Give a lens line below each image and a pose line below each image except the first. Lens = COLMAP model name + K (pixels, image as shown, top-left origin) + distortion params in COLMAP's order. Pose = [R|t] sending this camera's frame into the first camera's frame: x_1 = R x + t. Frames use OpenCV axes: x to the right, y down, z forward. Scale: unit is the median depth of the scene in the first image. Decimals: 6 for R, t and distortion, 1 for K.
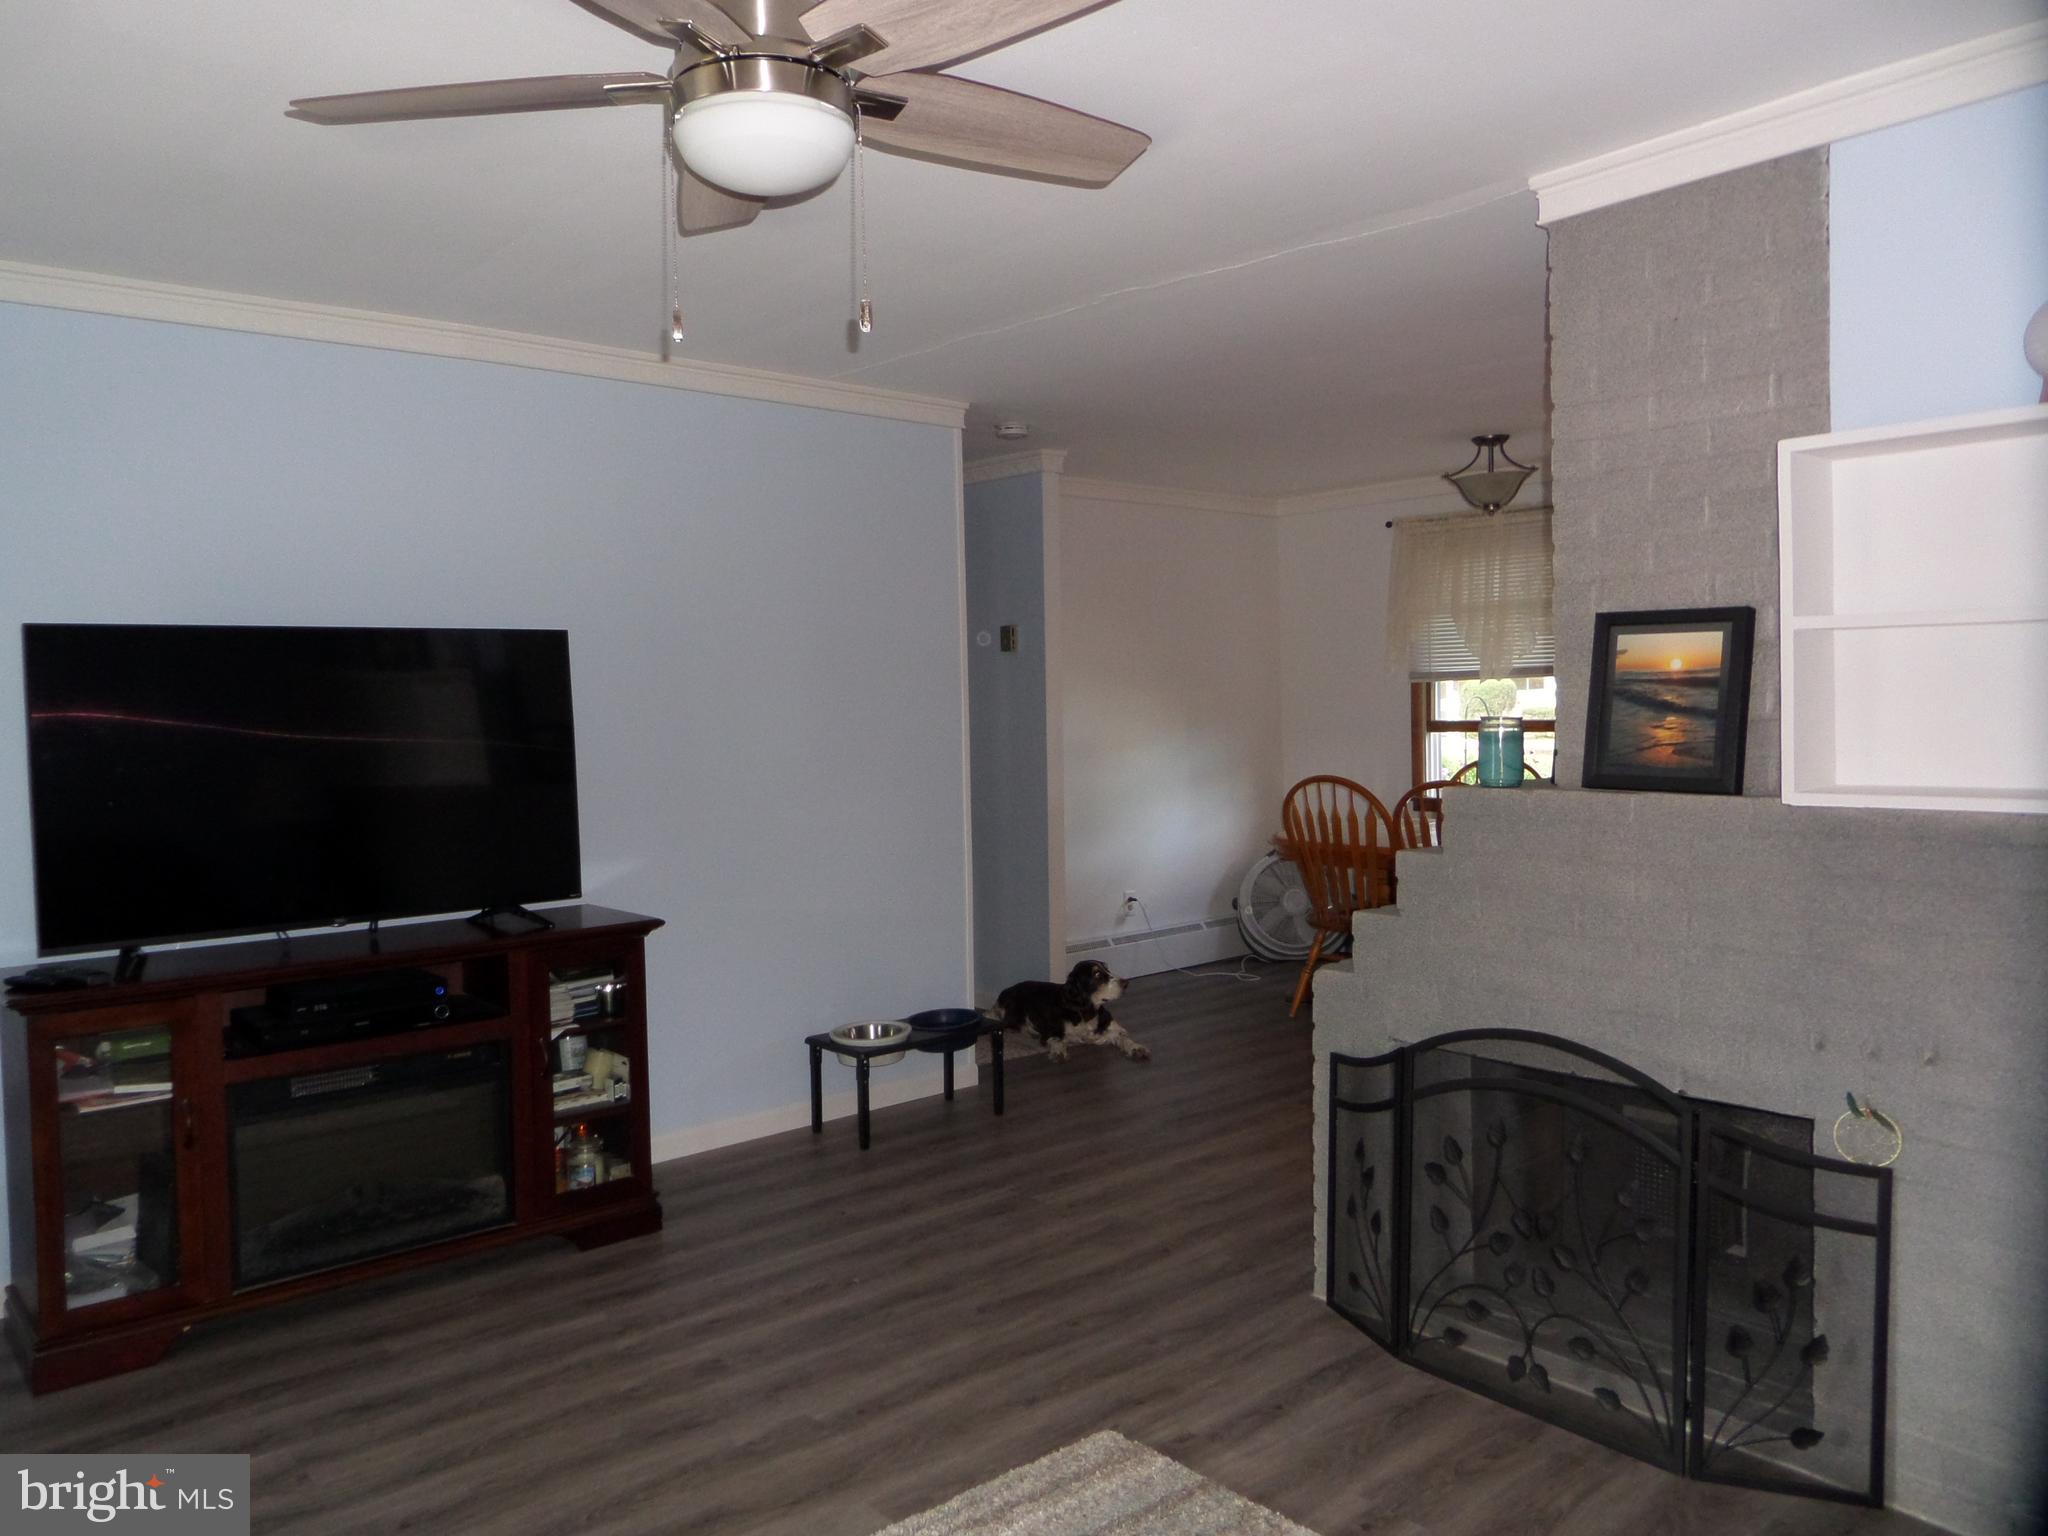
lens RADIAL K [[1489.0, 0, 1012.2], [0, 1489.0, 776.0], [0, 0, 1]] dist [-0.009468, -0.010994]
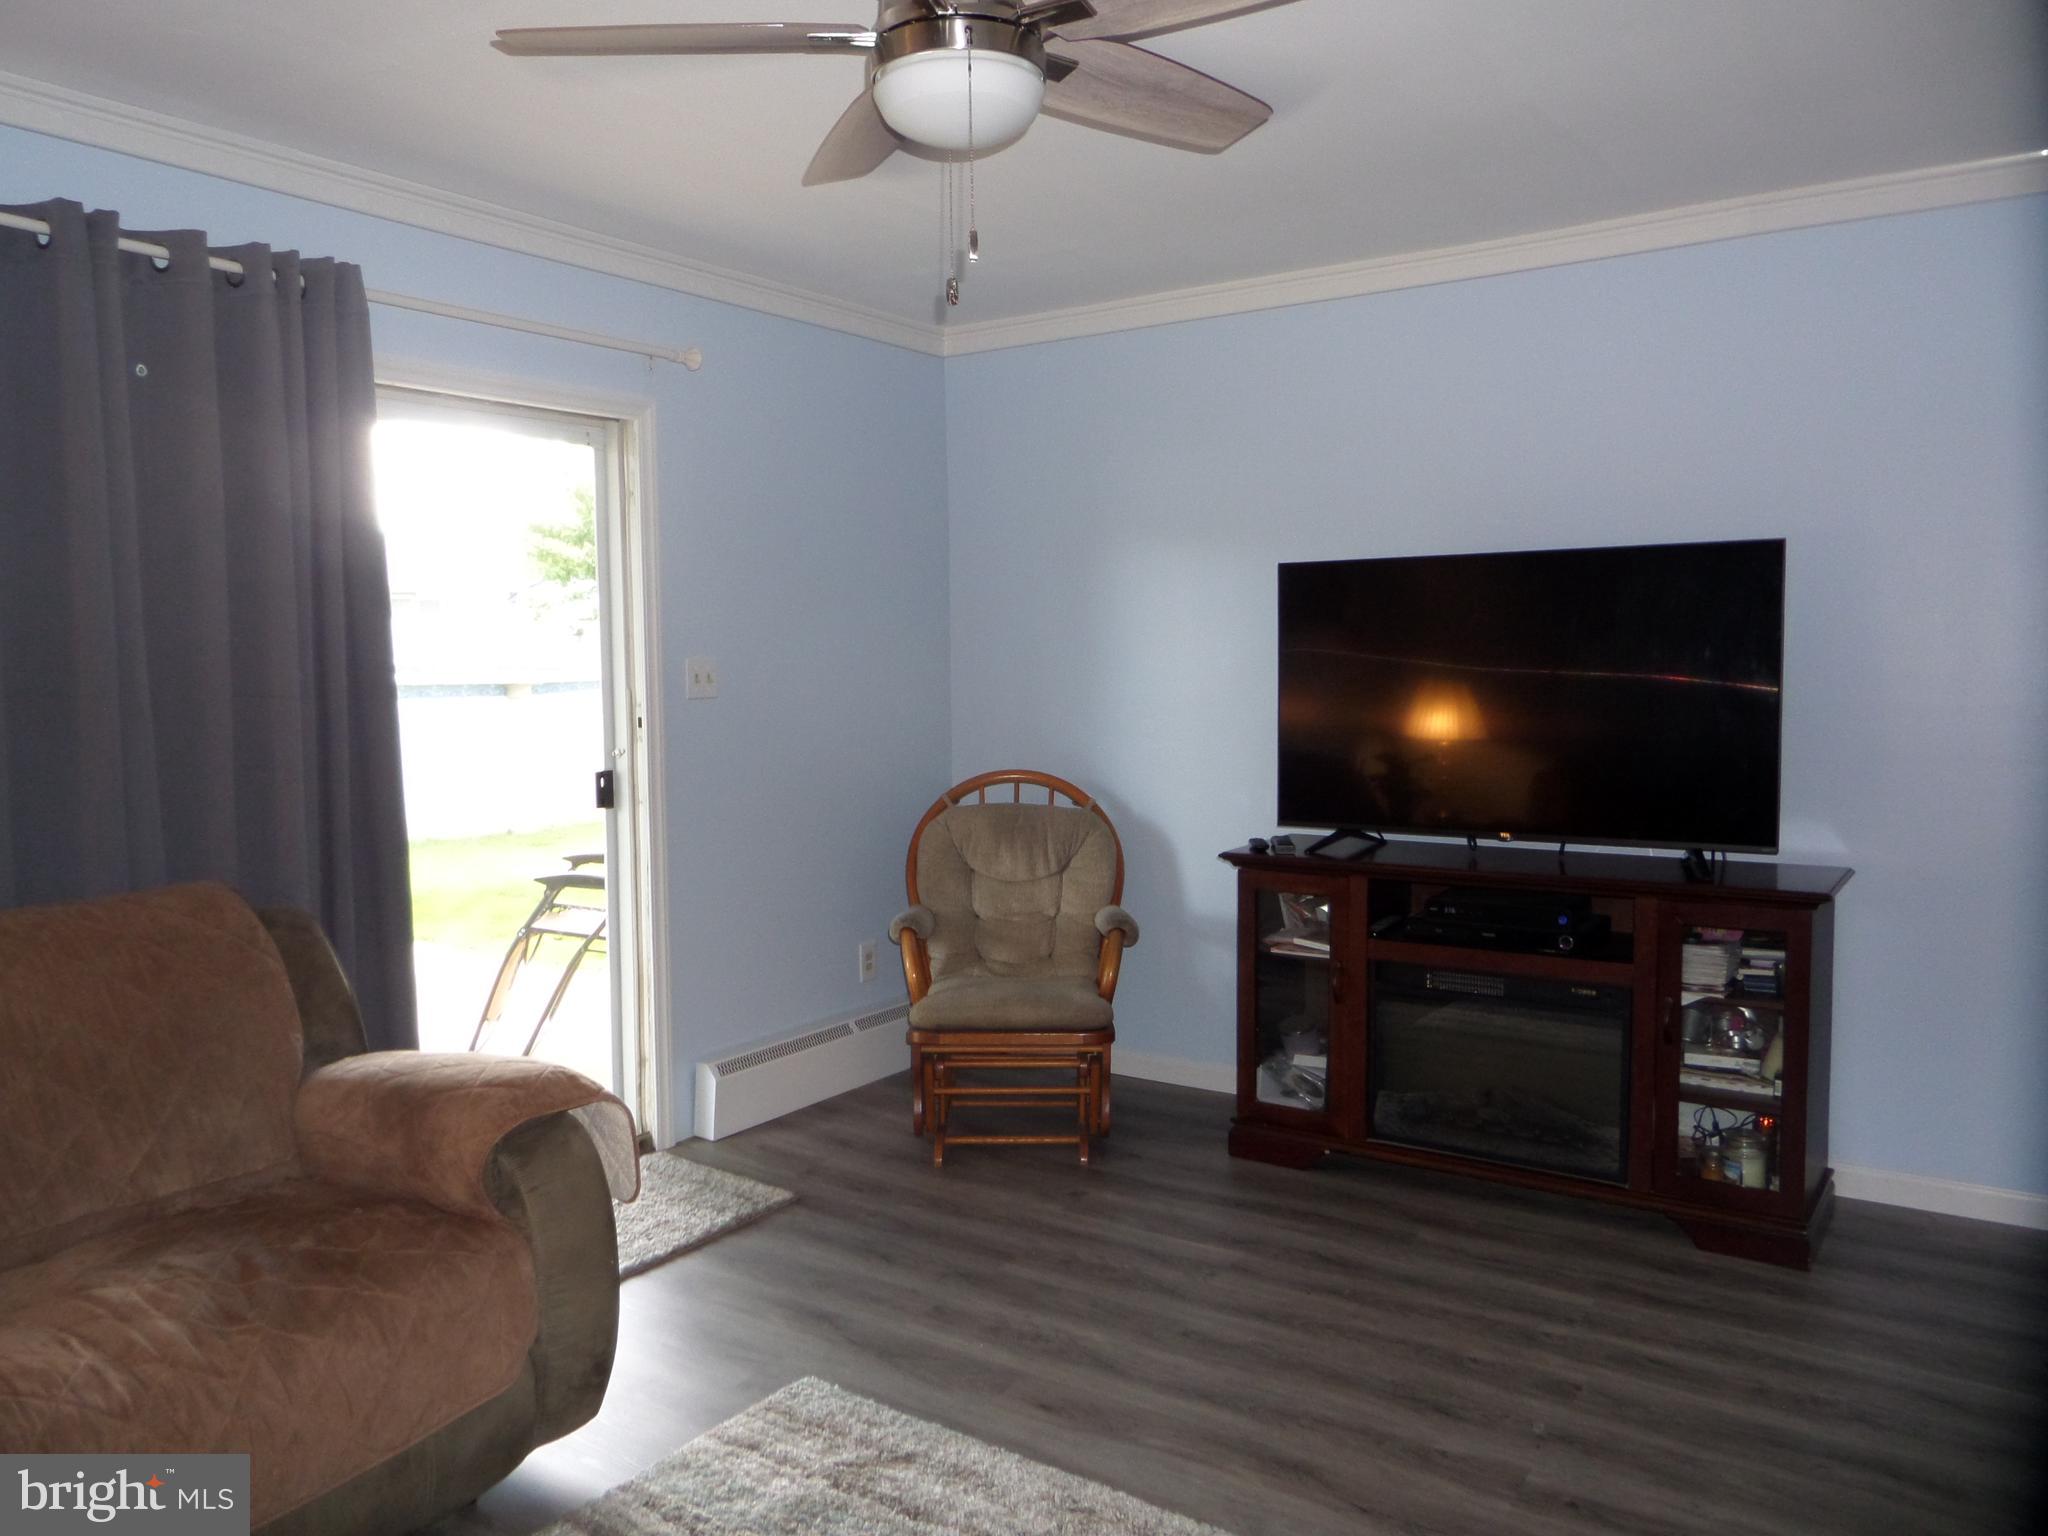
lens RADIAL K [[1489.0, 0, 1006.2], [0, 1489.0, 773.5], [0, 0, 1]] dist [-0.009468, -0.010994]
pose [[0.243568, 0.093446, -0.965372, 0.486273], [-0.041246, 0.995445, 0.085951, -0.022252], [0.969006, 0.018883, 0.246313, 0.424566]]
